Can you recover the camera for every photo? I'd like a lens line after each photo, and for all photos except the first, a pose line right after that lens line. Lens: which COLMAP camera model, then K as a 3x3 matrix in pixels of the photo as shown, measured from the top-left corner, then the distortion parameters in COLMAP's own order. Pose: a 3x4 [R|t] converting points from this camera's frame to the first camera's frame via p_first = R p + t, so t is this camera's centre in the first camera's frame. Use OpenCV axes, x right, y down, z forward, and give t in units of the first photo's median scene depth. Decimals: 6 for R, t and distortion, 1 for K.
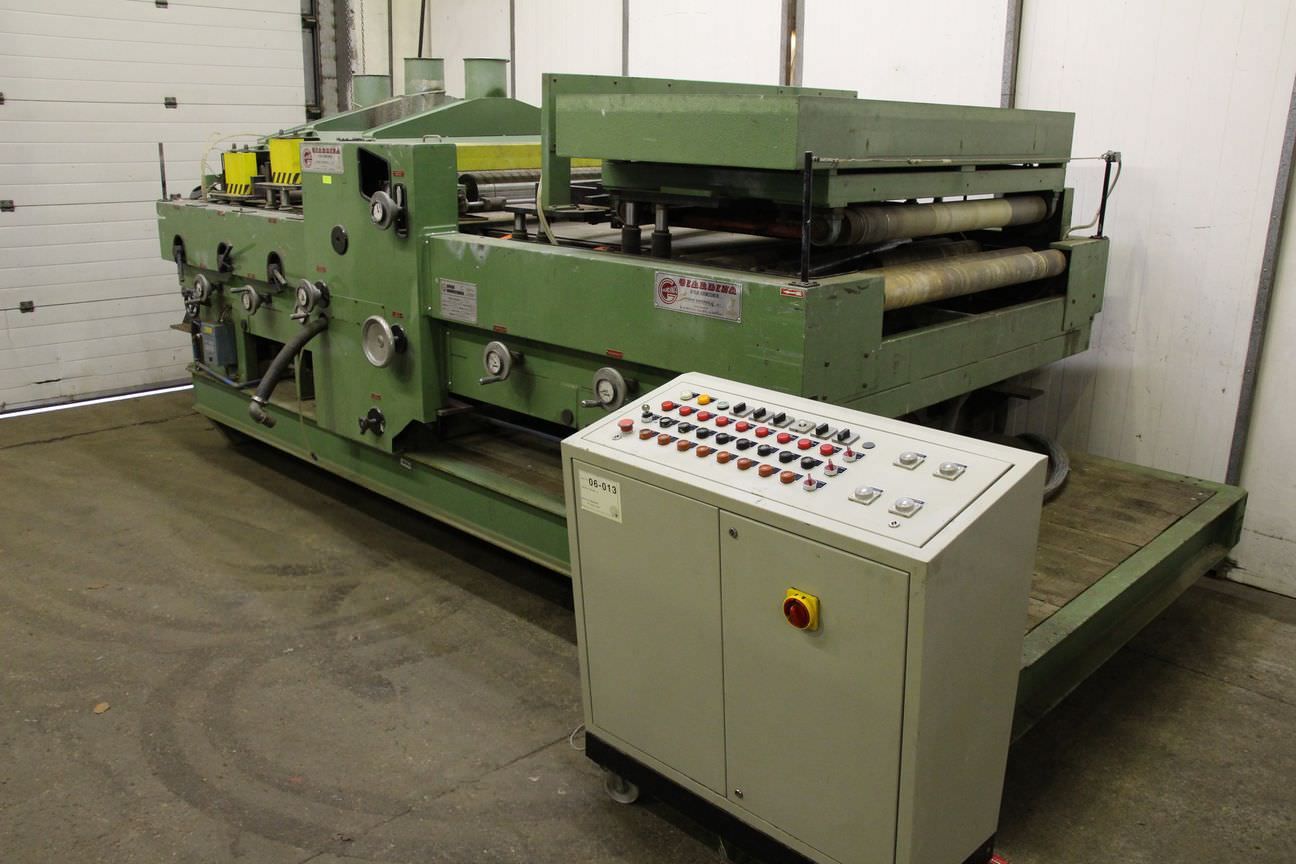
lens RADIAL K [[1072.7, 0, 652.6], [0, 1072.7, 428.2], [0, 0, 1]] dist [-0.118607, 0.095066]
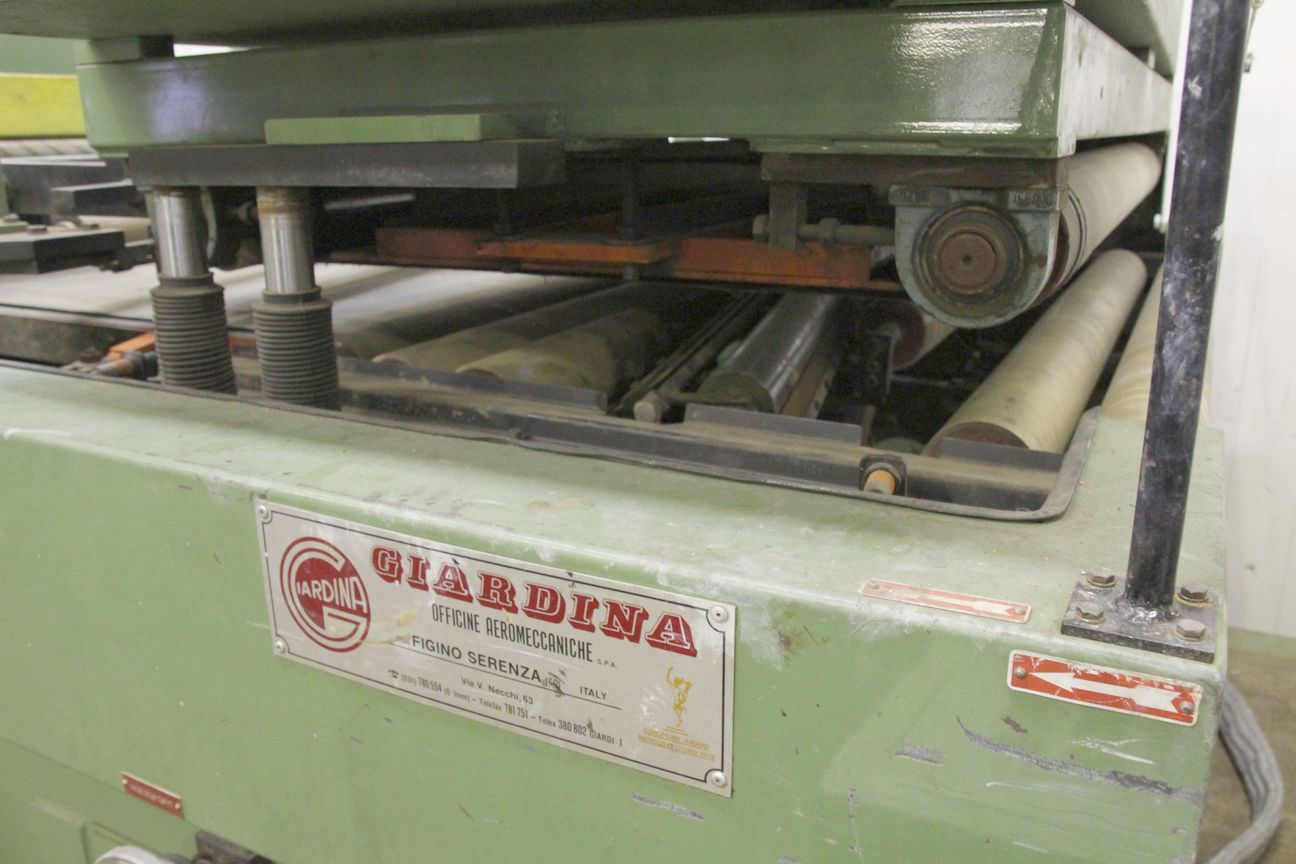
lens RADIAL K [[1072.7, 0, 643.2], [0, 1072.7, 429.8], [0, 0, 1]] dist [-0.118607, 0.095066]
pose [[0.967435, -0.098071, 0.233347, 0.024603], [0.098179, 0.995106, 0.011183, -0.130247], [-0.233302, 0.012091, 0.972329, 0.650642]]
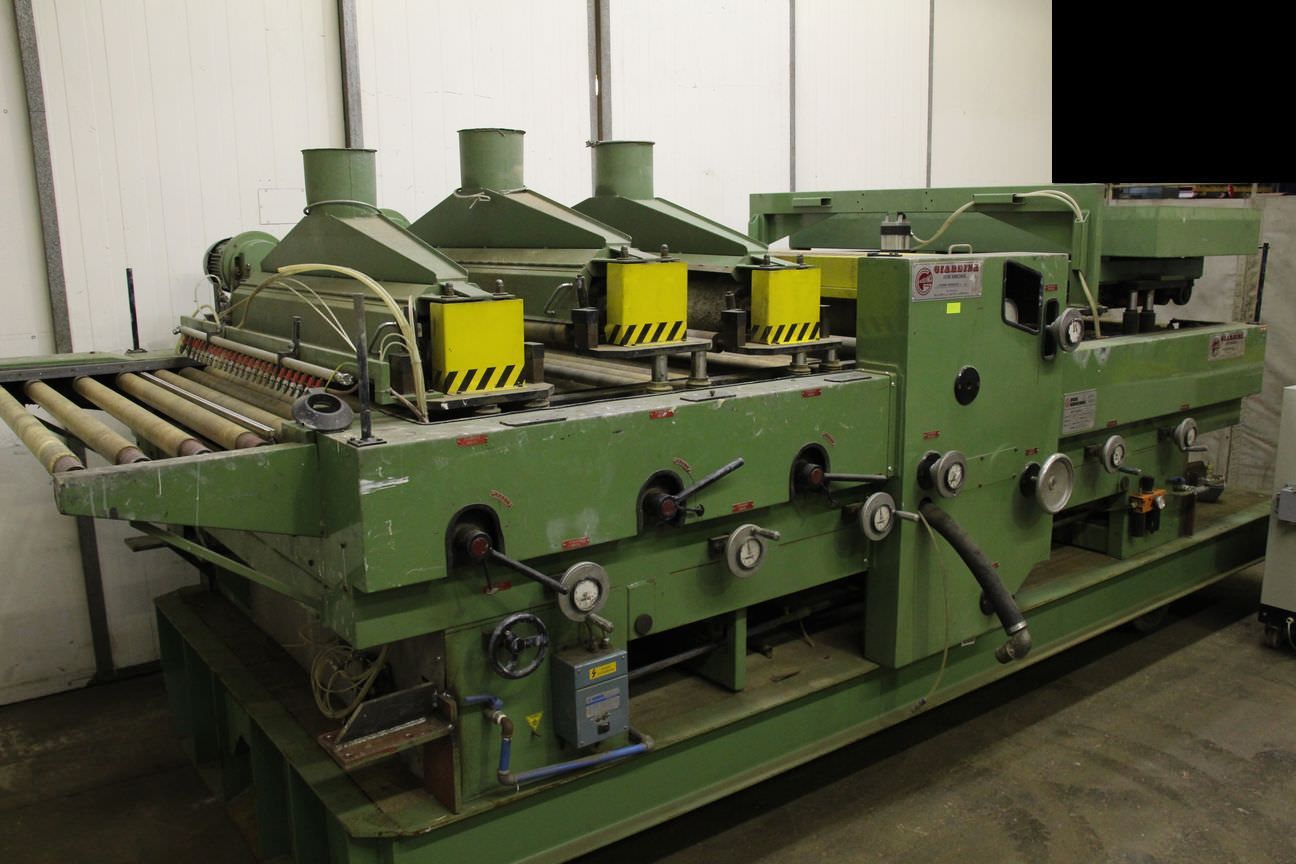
lens RADIAL K [[1072.7, 0, 642.4], [0, 1072.7, 432.6], [0, 0, 1]] dist [-0.118607, 0.095066]
pose [[0.170739, -0.204463, 0.963869, -1.197467], [0.283511, 0.947058, 0.150676, -0.364401], [-0.943647, 0.247541, 0.219667, 1.190715]]
